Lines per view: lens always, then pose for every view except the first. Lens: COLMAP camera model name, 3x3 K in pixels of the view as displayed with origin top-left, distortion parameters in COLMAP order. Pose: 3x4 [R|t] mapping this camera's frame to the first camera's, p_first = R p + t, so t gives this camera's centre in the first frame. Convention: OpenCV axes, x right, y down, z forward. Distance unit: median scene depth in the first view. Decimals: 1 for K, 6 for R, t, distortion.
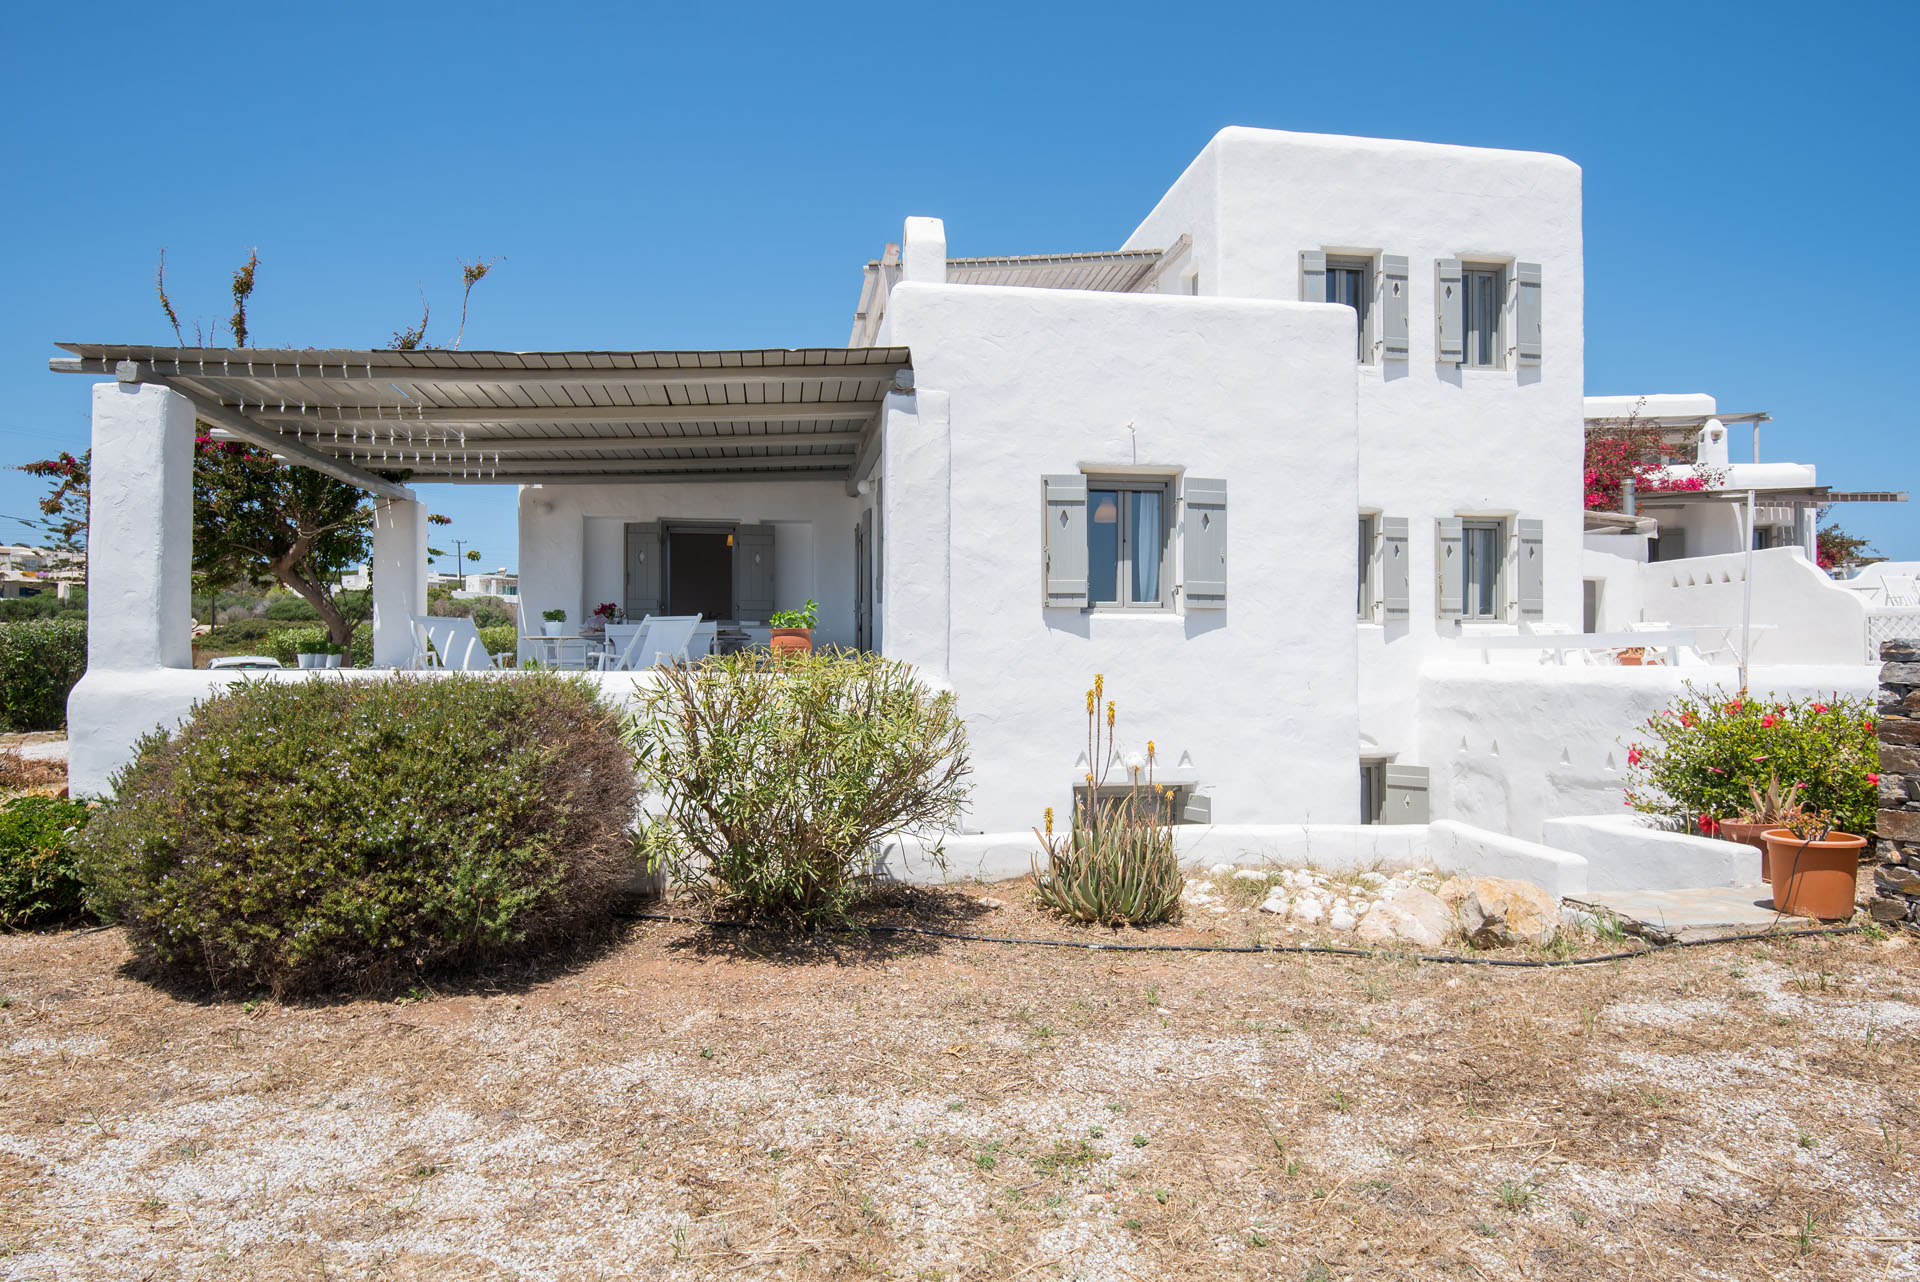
lens RADIAL K [[1160.9, 0, 960.0], [0, 1160.9, 641.0], [0, 0, 1]] dist [0.030377, -0.000741]
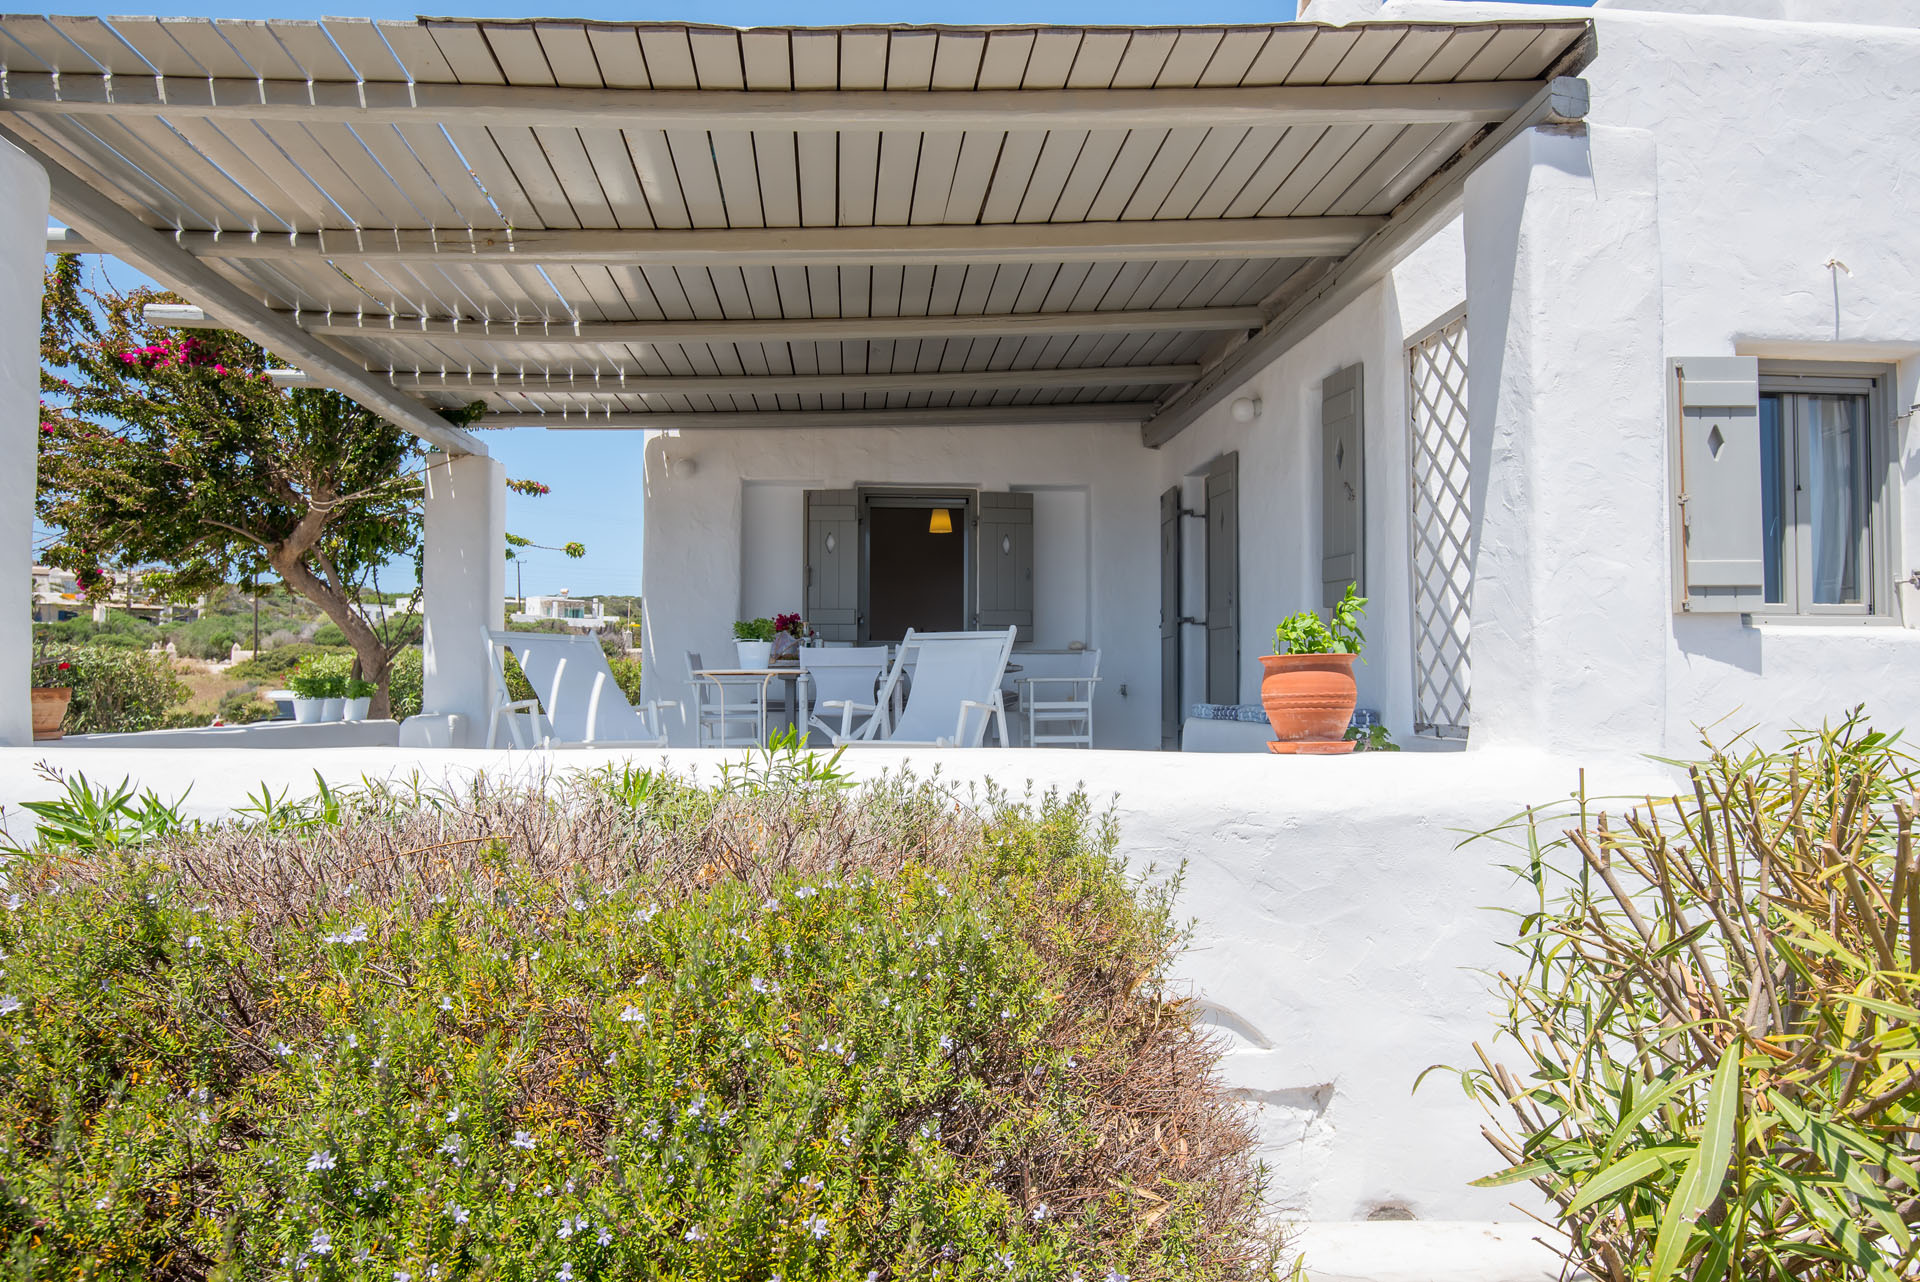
lens RADIAL K [[1197.0, 0, 960.0], [0, 1197.0, 641.0], [0, 0, 1]] dist [0.030284, -0.000101]
pose [[0.998760, -0.001258, -0.049777, -0.176672], [0.000193, 0.999771, -0.021391, -0.004062], [0.049792, 0.021355, 0.998531, 0.359756]]
